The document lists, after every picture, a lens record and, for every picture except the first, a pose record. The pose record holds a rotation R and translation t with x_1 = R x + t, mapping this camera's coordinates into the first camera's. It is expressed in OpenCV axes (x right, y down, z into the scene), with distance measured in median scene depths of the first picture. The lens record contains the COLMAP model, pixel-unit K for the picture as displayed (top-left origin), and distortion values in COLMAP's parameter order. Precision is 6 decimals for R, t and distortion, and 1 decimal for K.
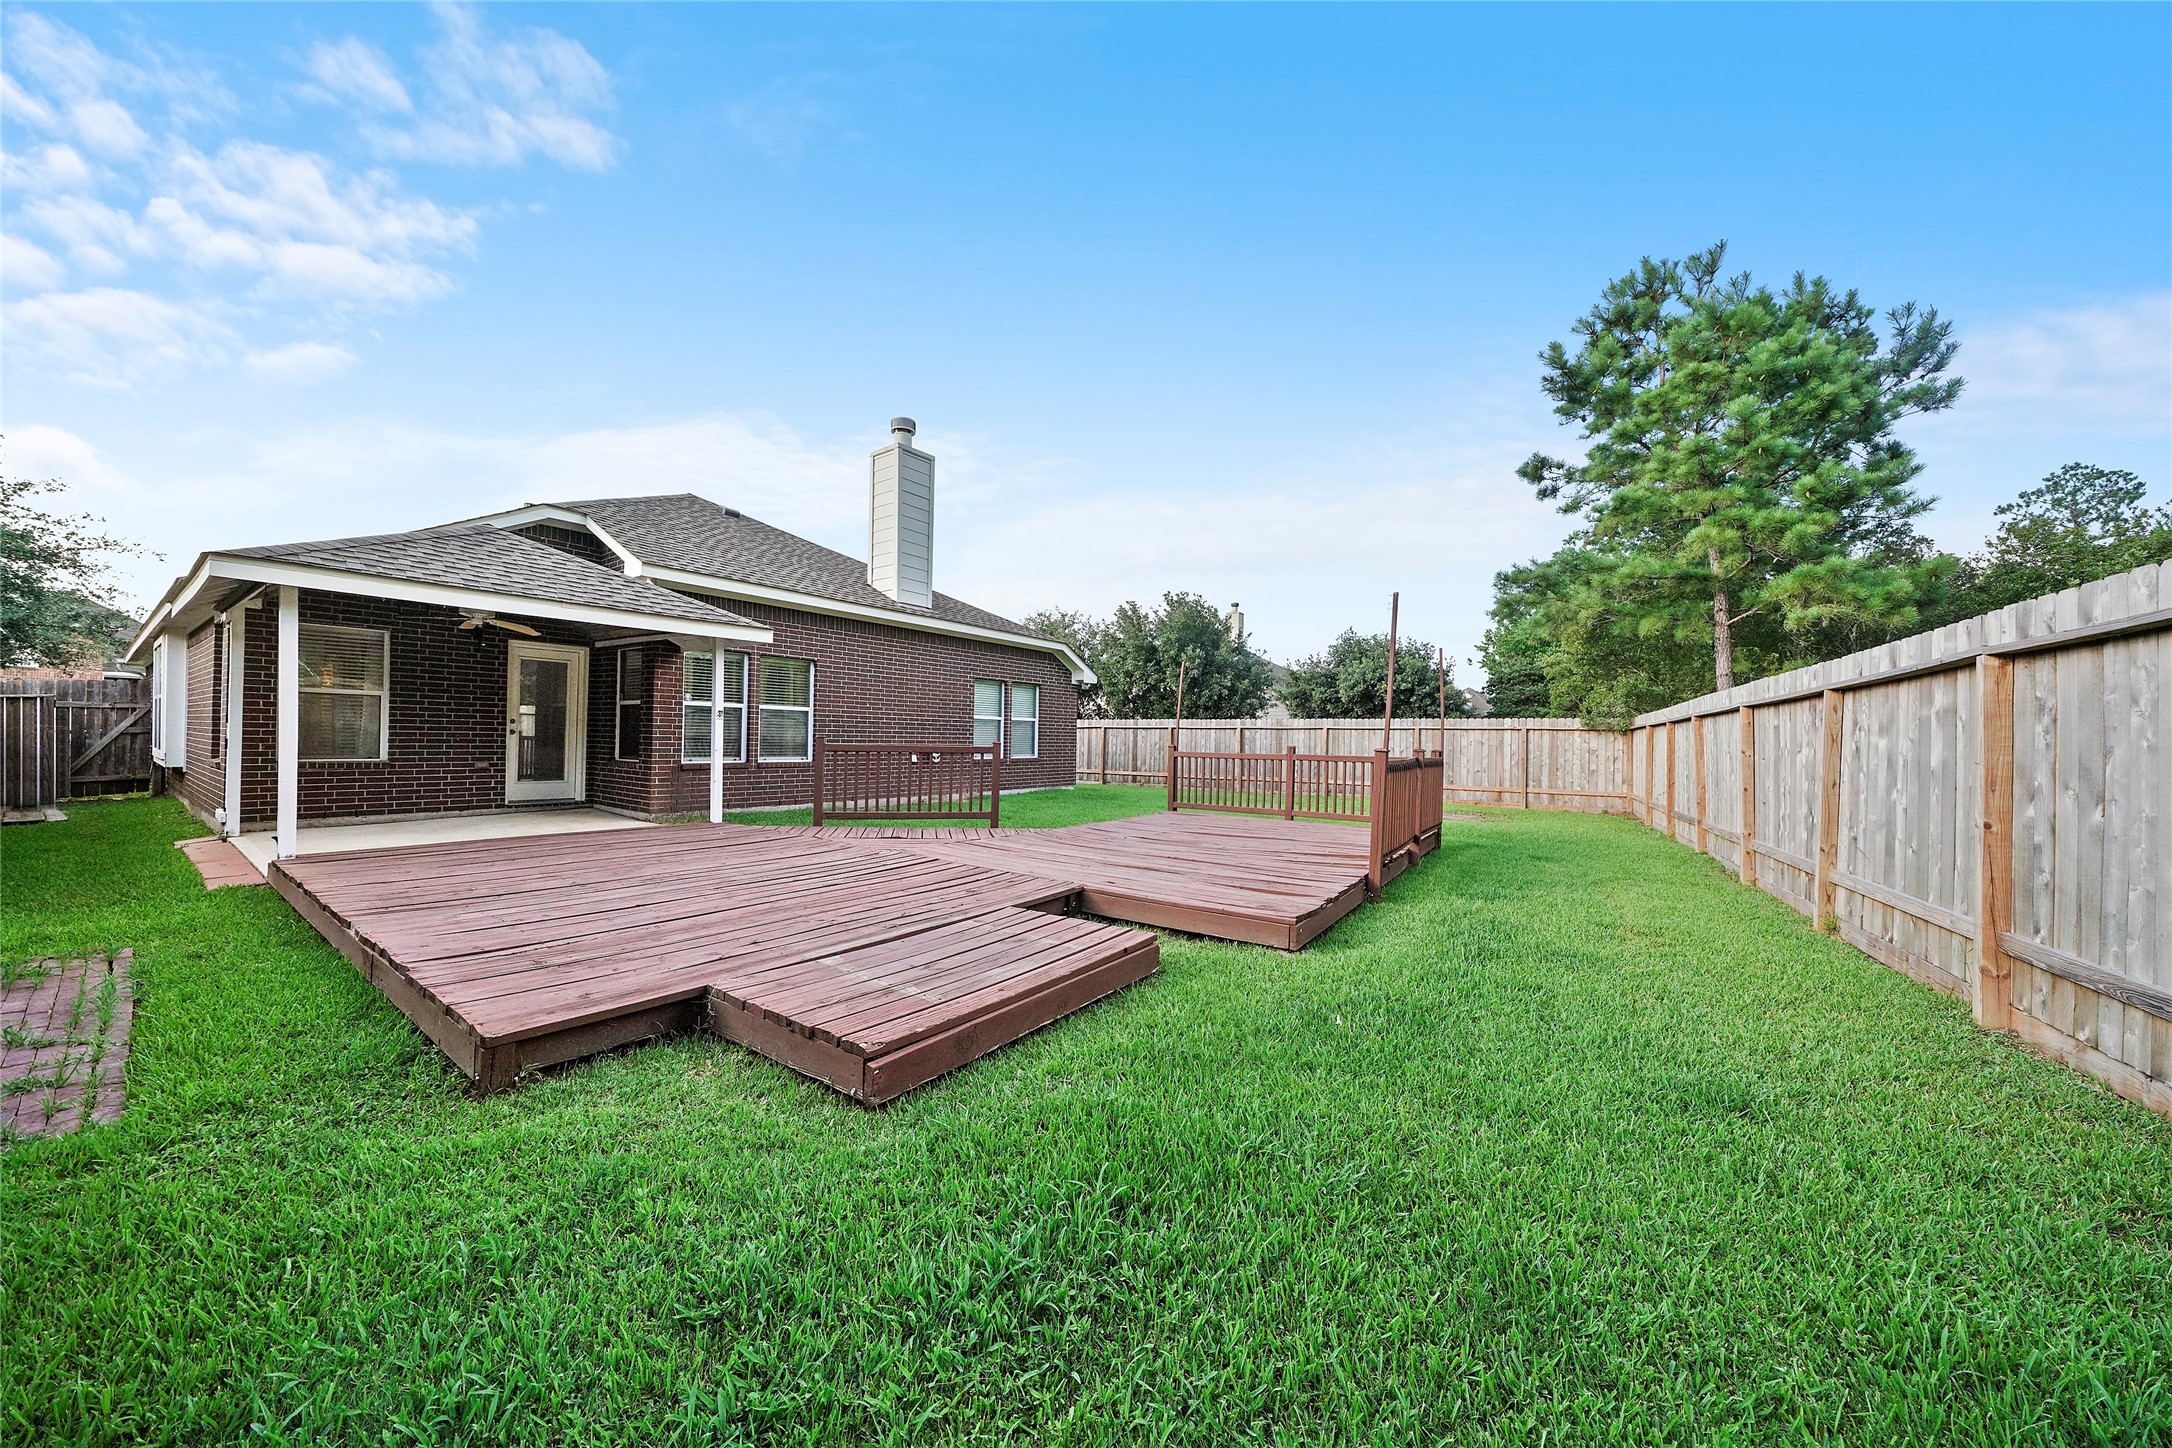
lens RADIAL K [[739.9, 0, 1079.2], [0, 739.9, 733.5], [0, 0, 1]] dist [-0.000161, -0.000930]
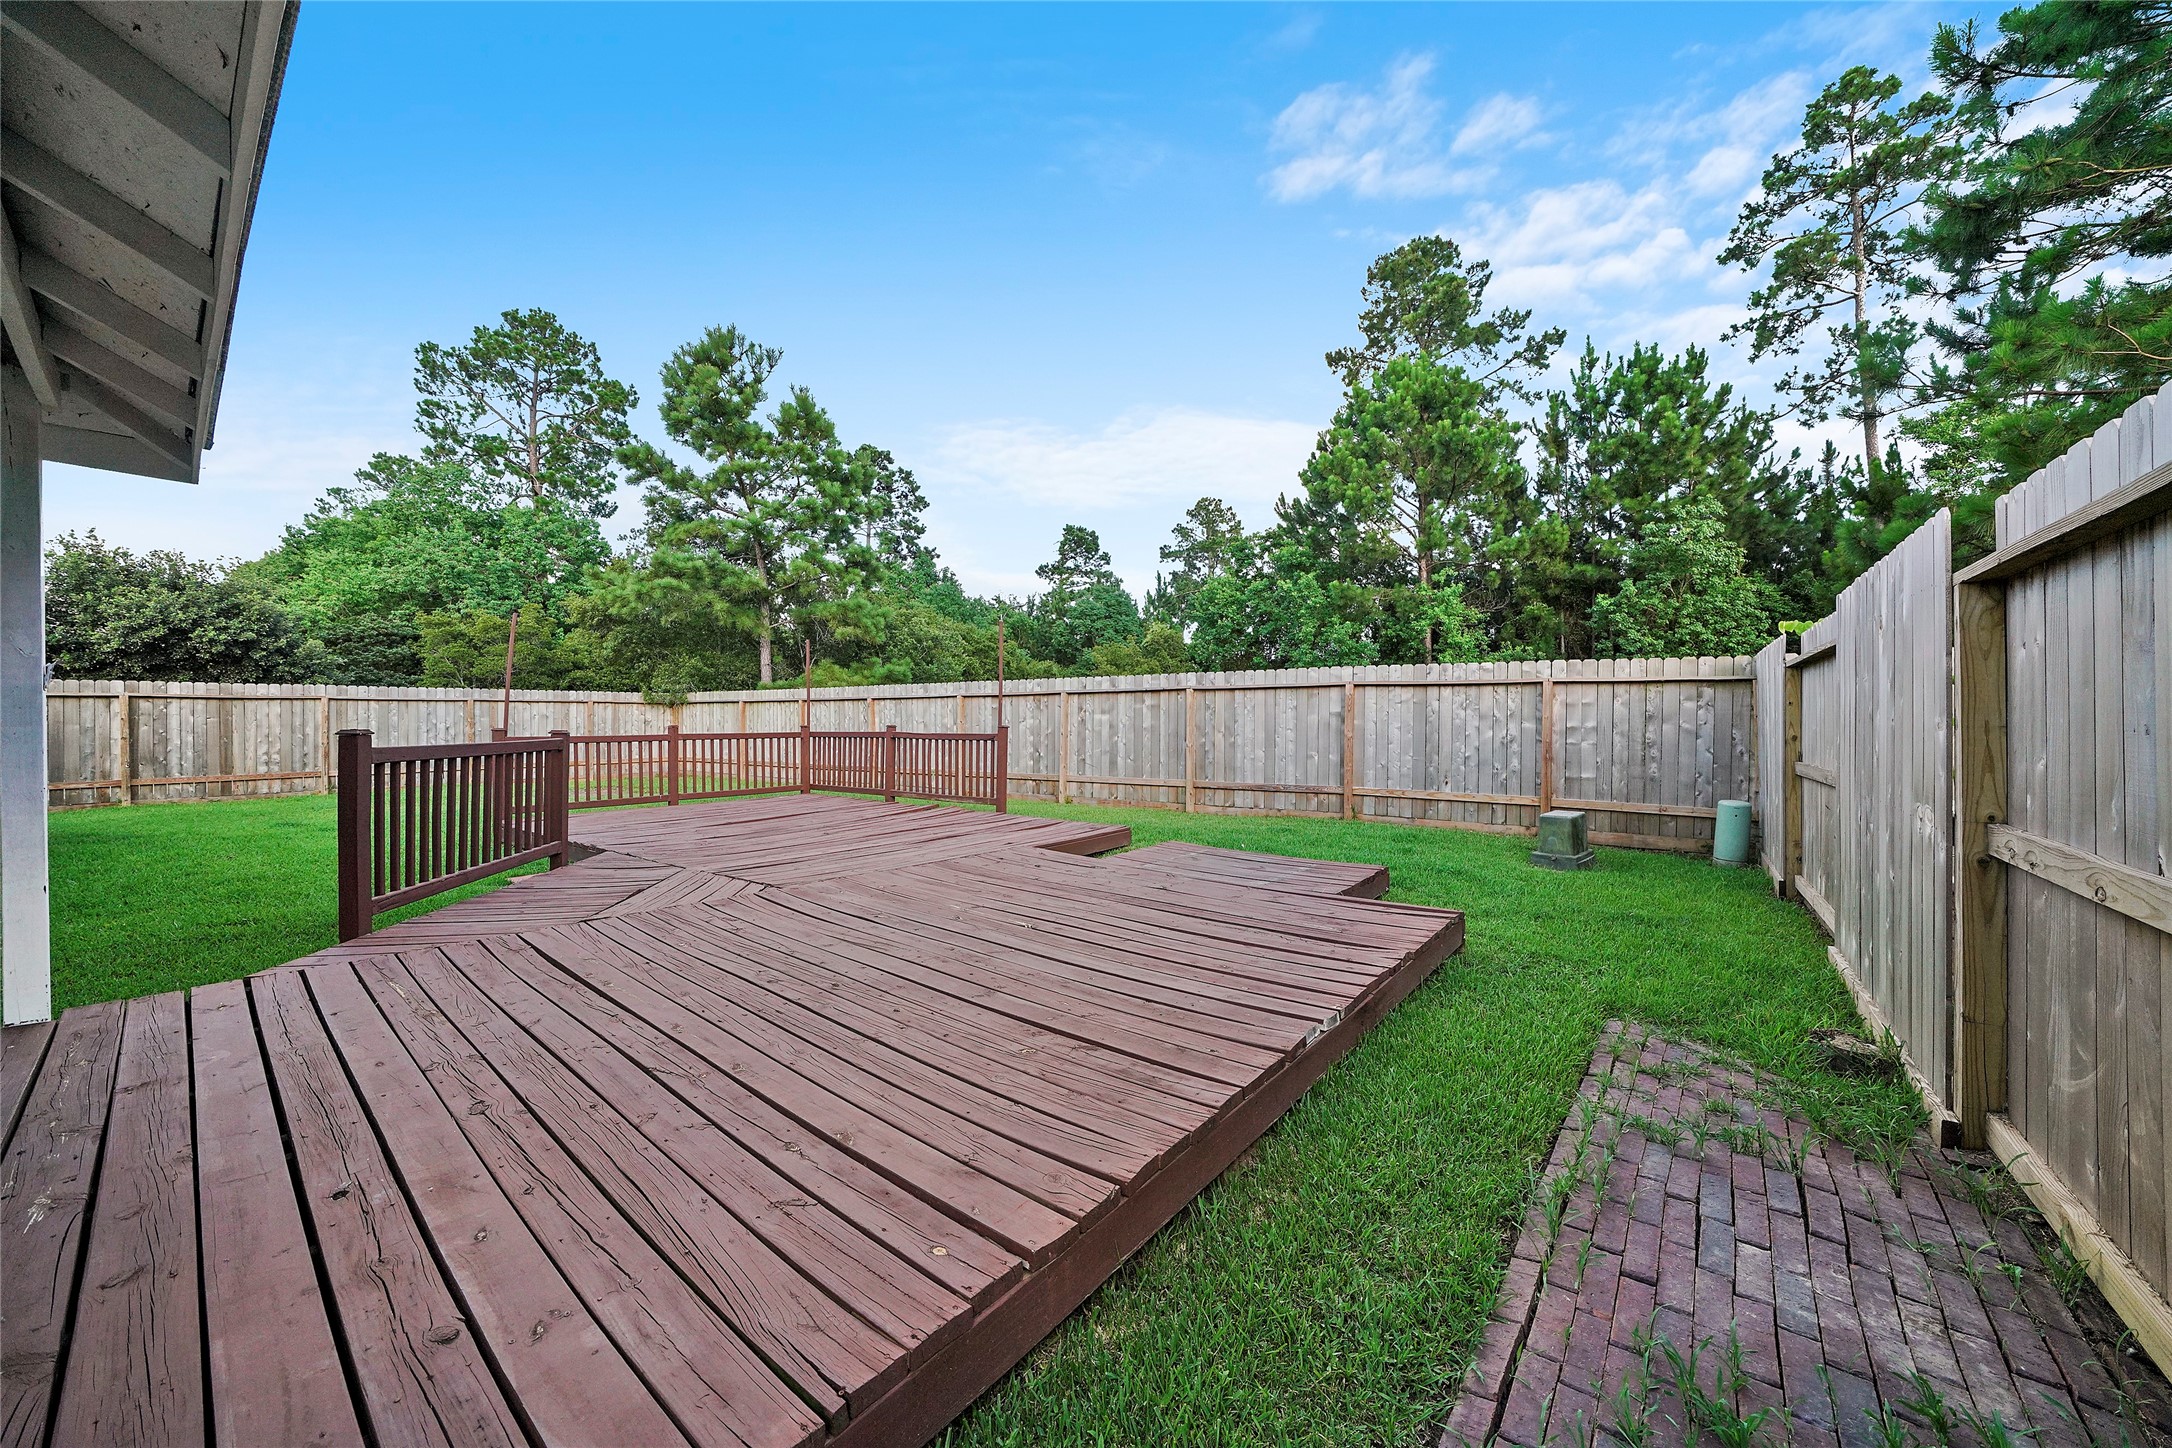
lens RADIAL K [[739.9, 0, 1093.2], [0, 739.9, 730.5], [0, 0, 1]] dist [-0.000161, -0.000930]
pose [[0.045751, -0.036855, 0.998273, -0.451946], [-0.007669, 0.999277, 0.037244, -0.012084], [-0.998923, -0.009359, 0.045435, 0.317322]]
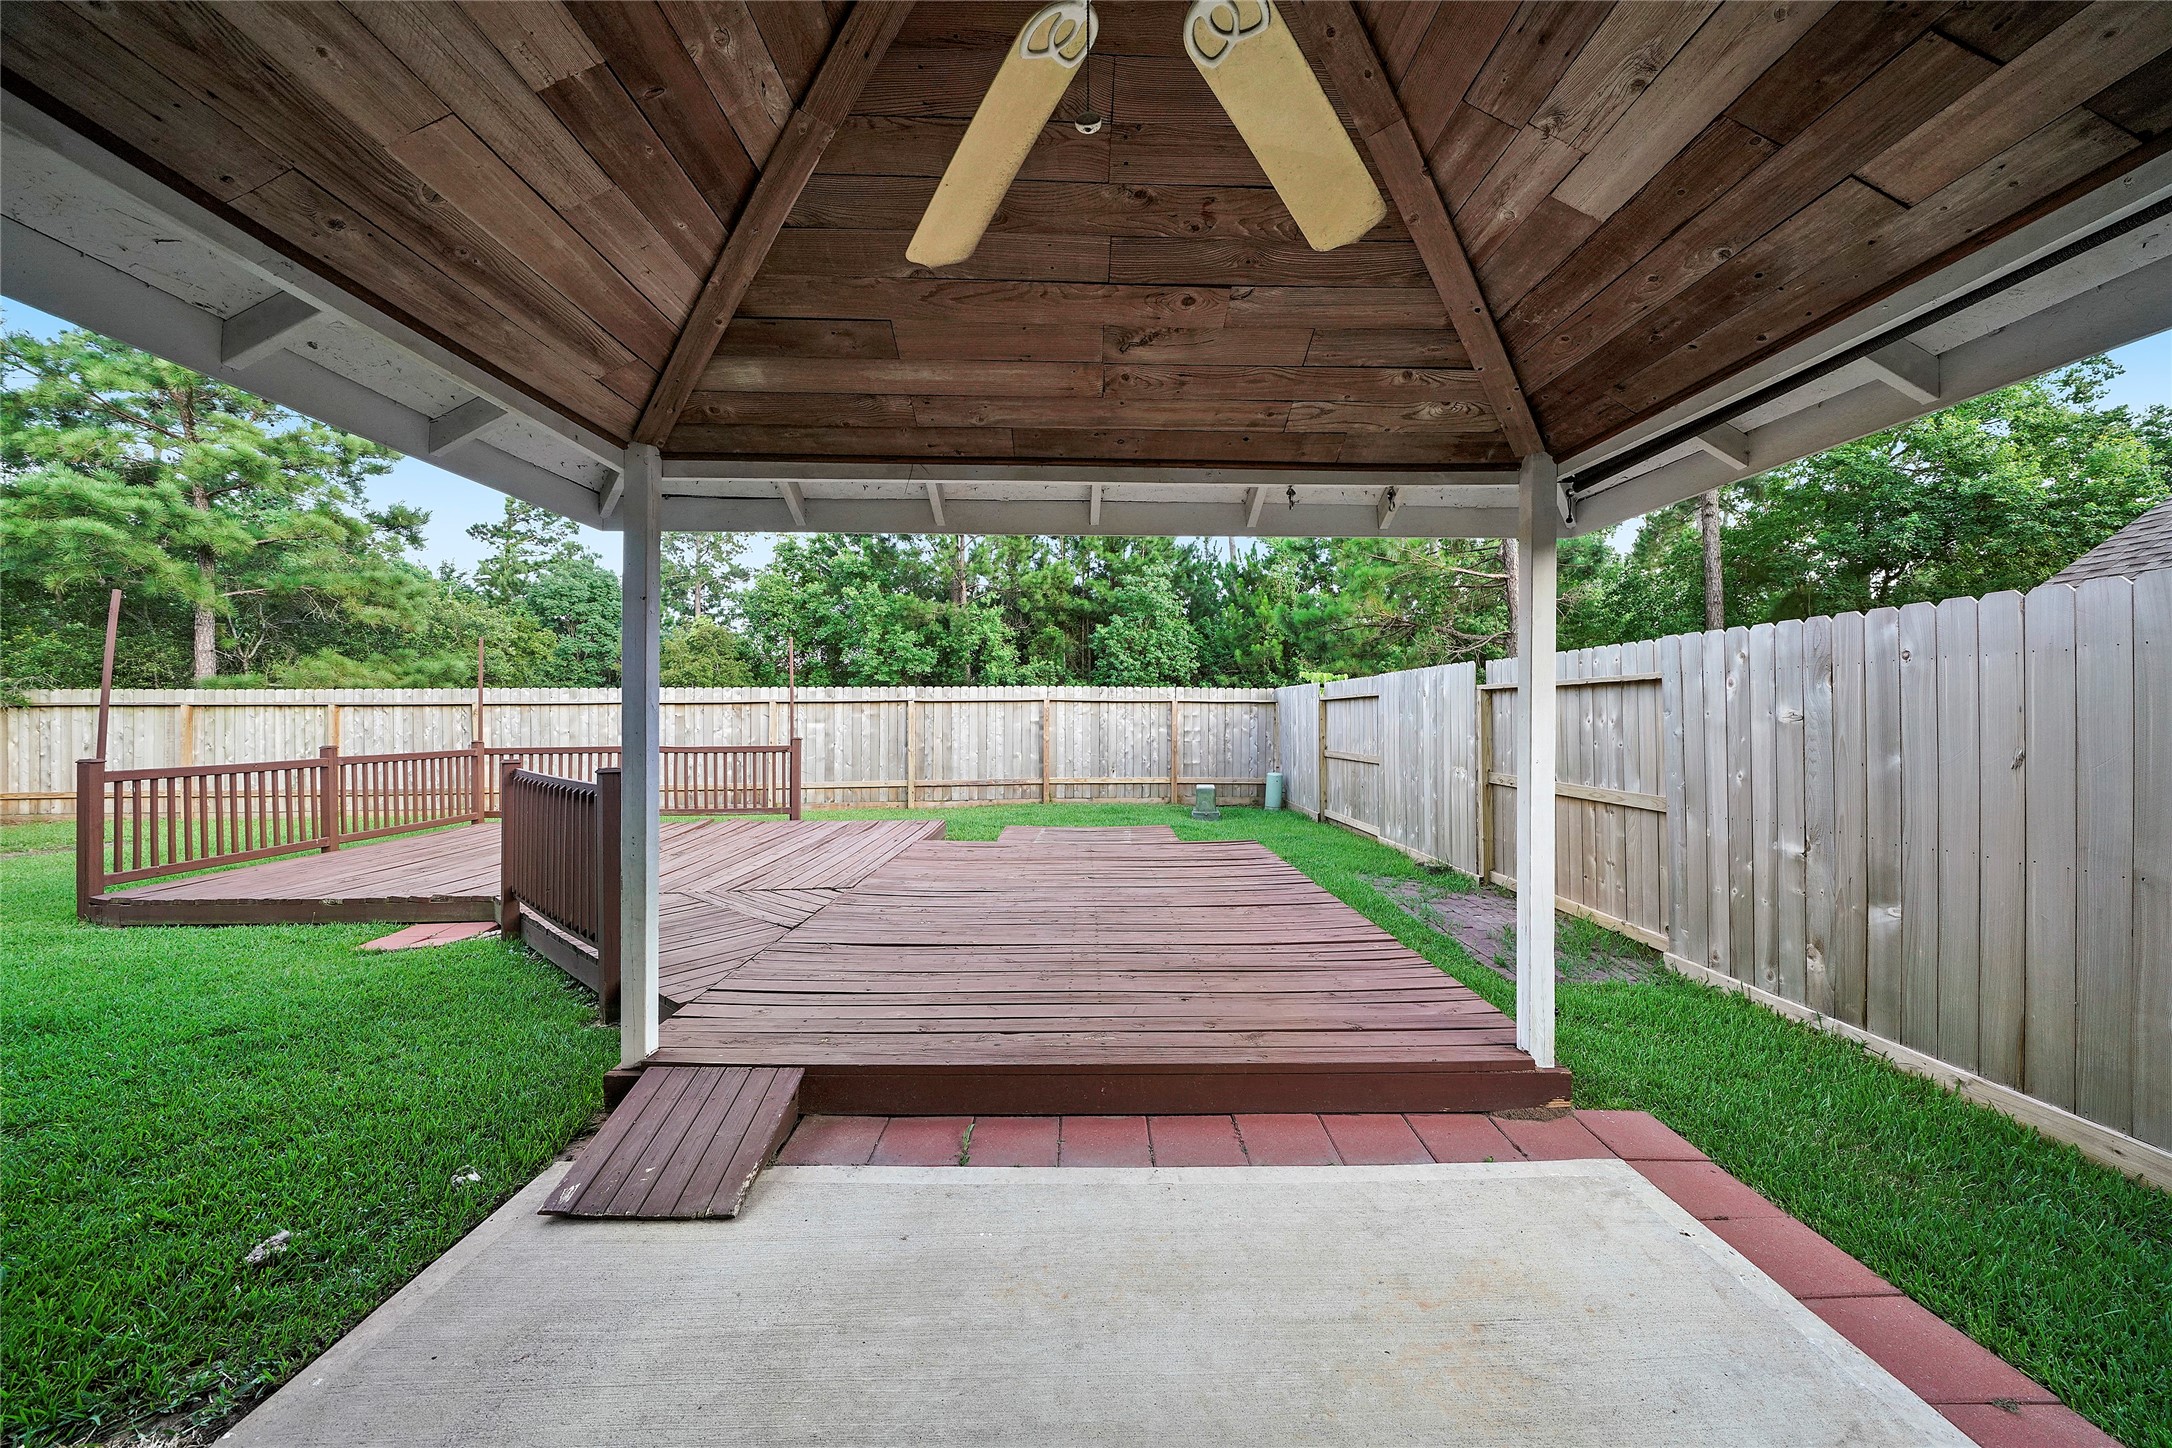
lens RADIAL K [[739.9, 0, 1079.7], [0, 739.9, 712.4], [0, 0, 1]] dist [-0.000161, -0.000930]
pose [[-0.569824, -0.015898, 0.821613, -0.515874], [-0.014059, 0.999855, 0.009596, -0.024931], [-0.821646, -0.006083, -0.569965, 0.585743]]
